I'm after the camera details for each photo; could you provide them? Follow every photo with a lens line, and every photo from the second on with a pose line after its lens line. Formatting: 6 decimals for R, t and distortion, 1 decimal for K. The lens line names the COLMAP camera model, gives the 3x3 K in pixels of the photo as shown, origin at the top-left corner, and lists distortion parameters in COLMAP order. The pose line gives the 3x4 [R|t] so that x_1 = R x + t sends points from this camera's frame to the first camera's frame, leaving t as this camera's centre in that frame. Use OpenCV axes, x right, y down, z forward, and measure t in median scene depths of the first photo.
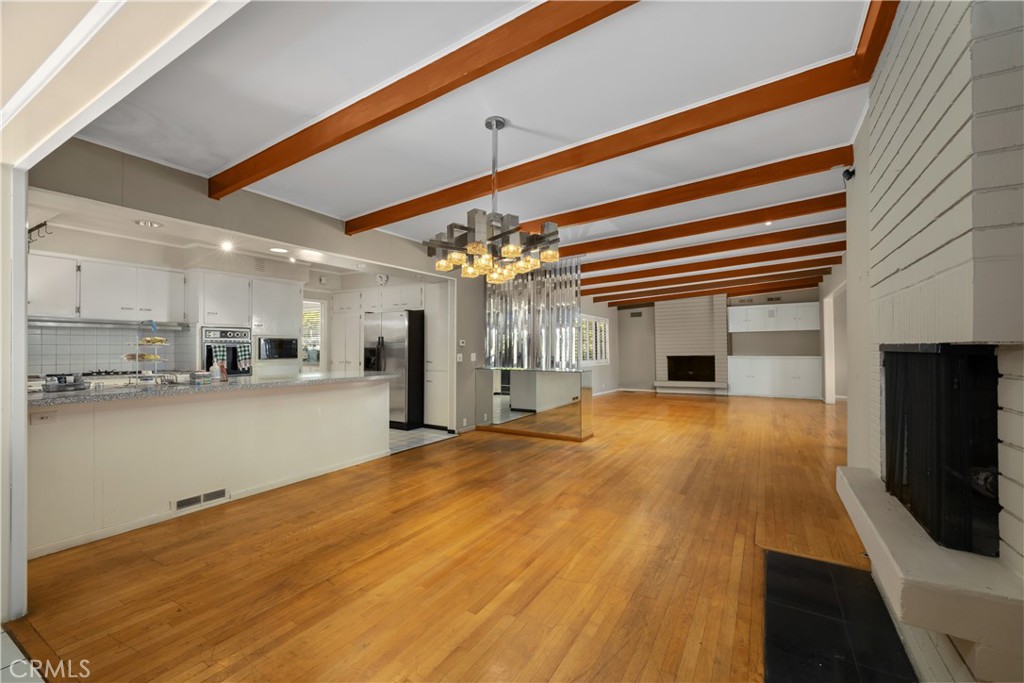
lens RADIAL K [[429.2, 0, 511.1], [0, 429.2, 344.8], [0, 0, 1]] dist [-0.001621, -0.000094]
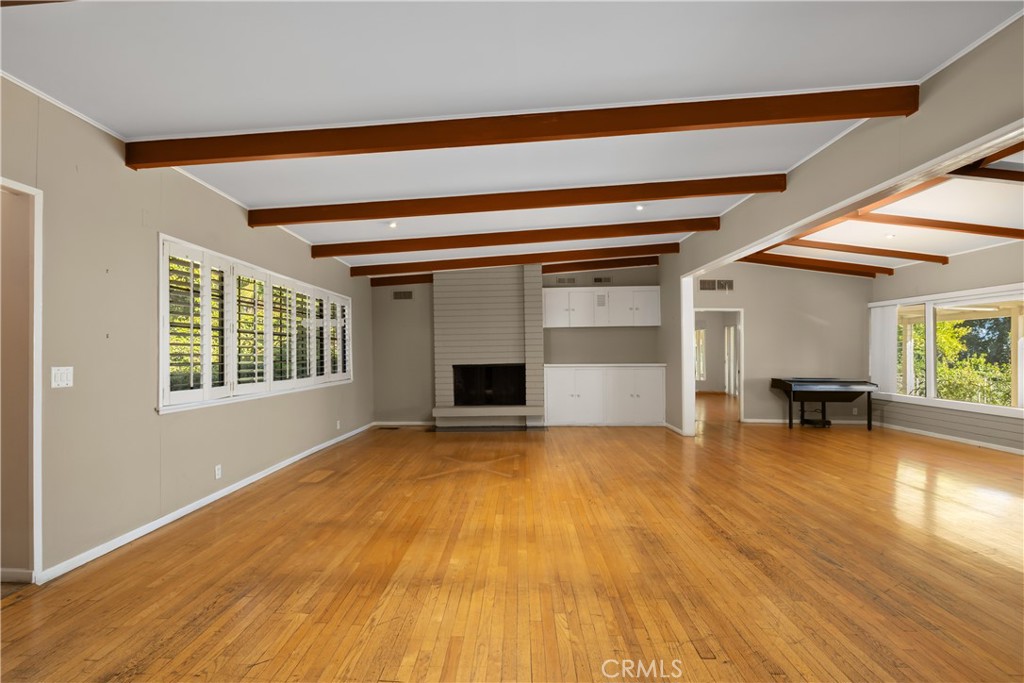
lens RADIAL K [[429.2, 0, 511.1], [0, 429.2, 344.8], [0, 0, 1]] dist [-0.001621, -0.000094]
pose [[0.871120, 0.004953, 0.491046, 0.286553], [-0.002799, 0.999983, -0.005122, 0.001145], [-0.491063, 0.003087, 0.871119, 0.898052]]
